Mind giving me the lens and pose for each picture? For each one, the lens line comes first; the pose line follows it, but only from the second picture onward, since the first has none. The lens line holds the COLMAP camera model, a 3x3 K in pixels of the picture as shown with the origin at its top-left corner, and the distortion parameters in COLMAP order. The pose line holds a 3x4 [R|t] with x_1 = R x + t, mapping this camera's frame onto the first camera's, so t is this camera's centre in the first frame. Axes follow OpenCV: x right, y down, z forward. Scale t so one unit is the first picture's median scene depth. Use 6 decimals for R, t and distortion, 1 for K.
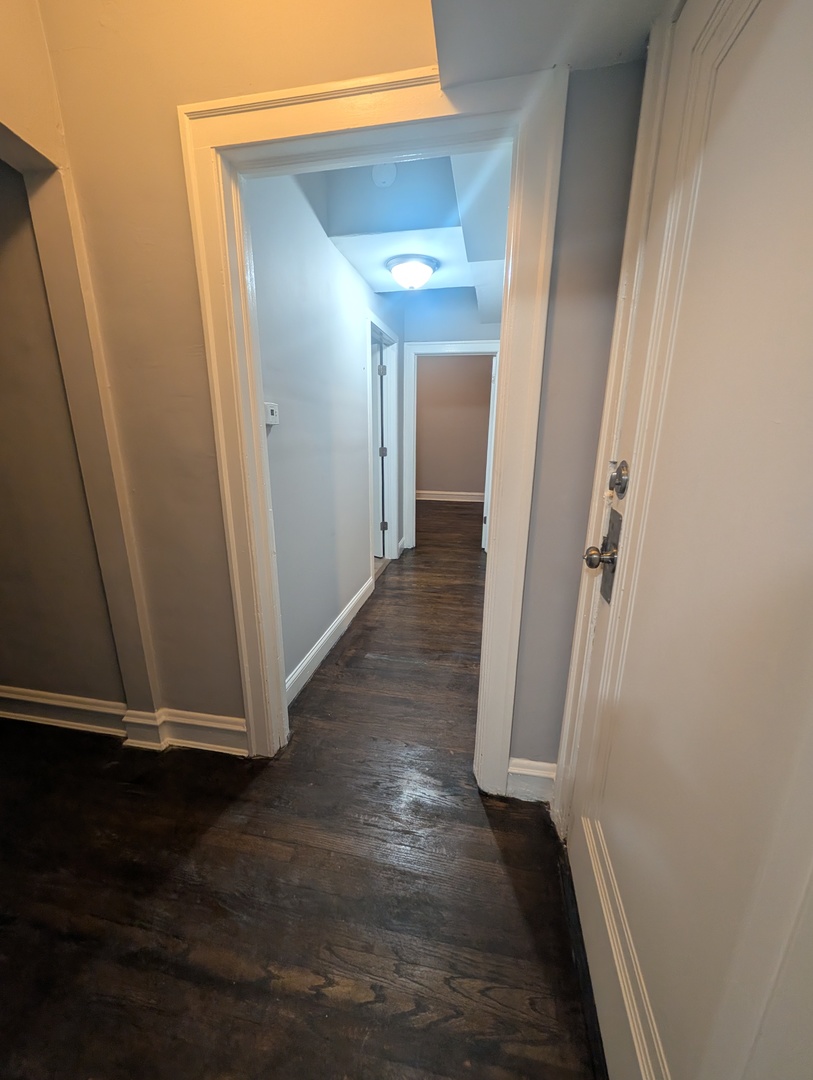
lens RADIAL K [[416.0, 0, 402.4], [0, 416.0, 540.0], [0, 0, 1]] dist [0.001659, 0.000032]
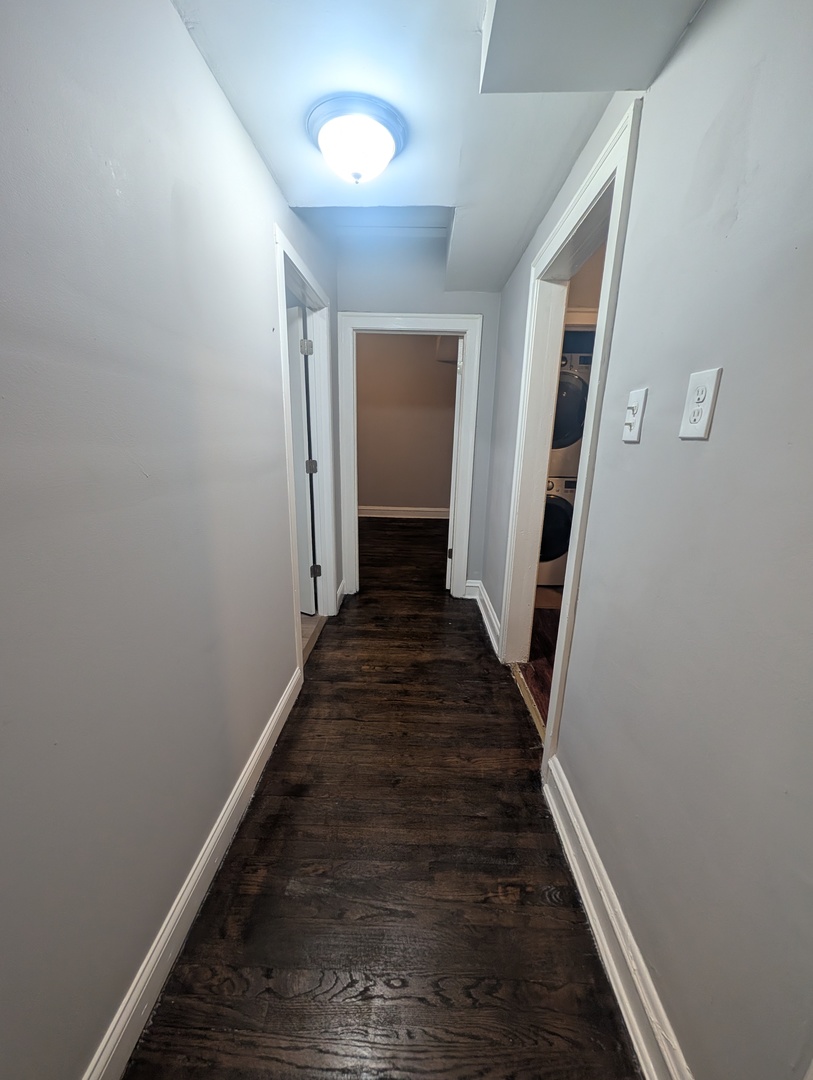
lens RADIAL K [[416.0, 0, 402.4], [0, 416.0, 540.0], [0, 0, 1]] dist [0.001659, 0.000032]
pose [[0.986381, -0.027890, 0.162094, -0.013430], [0.028895, 0.999575, -0.003845, -0.086425], [-0.161918, 0.008476, 0.986768, 0.308734]]
